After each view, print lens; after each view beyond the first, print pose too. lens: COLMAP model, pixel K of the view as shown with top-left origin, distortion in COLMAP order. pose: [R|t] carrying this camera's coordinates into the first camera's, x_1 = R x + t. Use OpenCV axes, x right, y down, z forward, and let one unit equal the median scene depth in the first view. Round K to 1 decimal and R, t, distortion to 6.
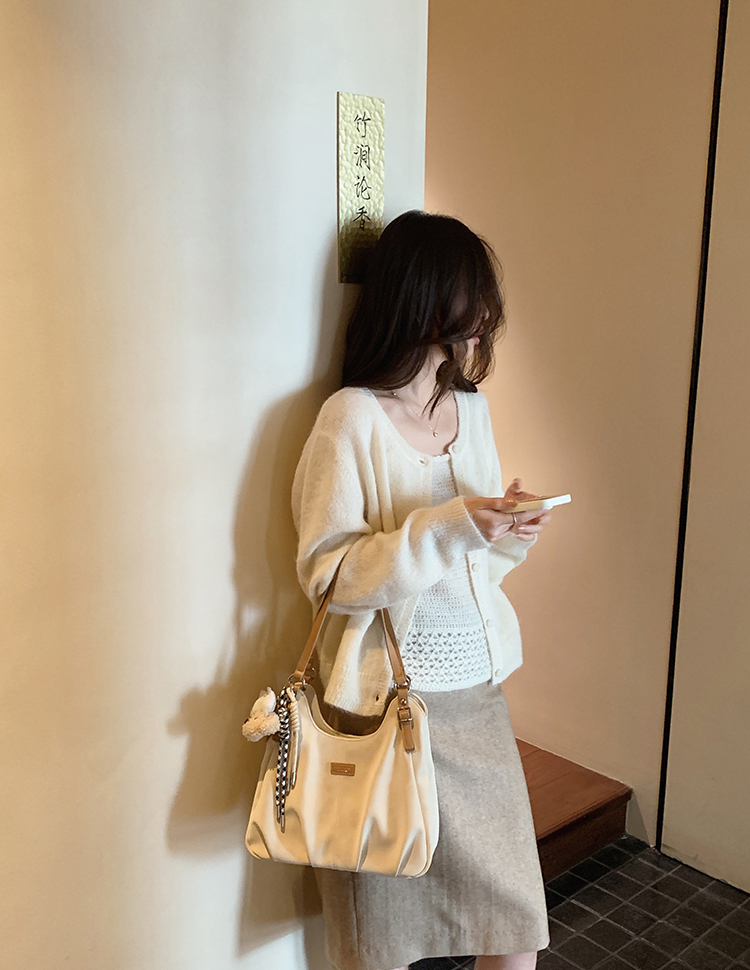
lens RADIAL K [[938.6, 0, 325.5], [0, 938.6, 489.8], [0, 0, 1]] dist [0.000476, 0.005080]
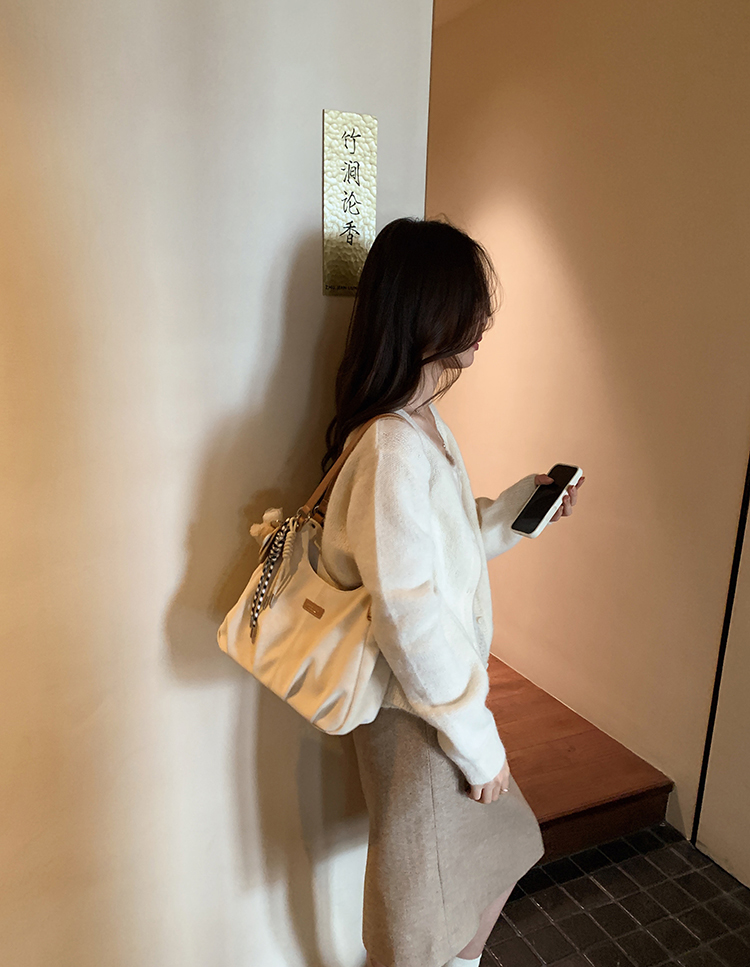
lens RADIAL K [[724.7, 0, 375.0], [0, 724.7, 483.5], [0, 0, 1]] dist [0.000973, 0.000611]
pose [[0.961421, 0.079743, -0.263271, 0.300978], [-0.068336, 0.996295, 0.052218, -0.053892], [0.266460, -0.032213, 0.963308, 0.216953]]
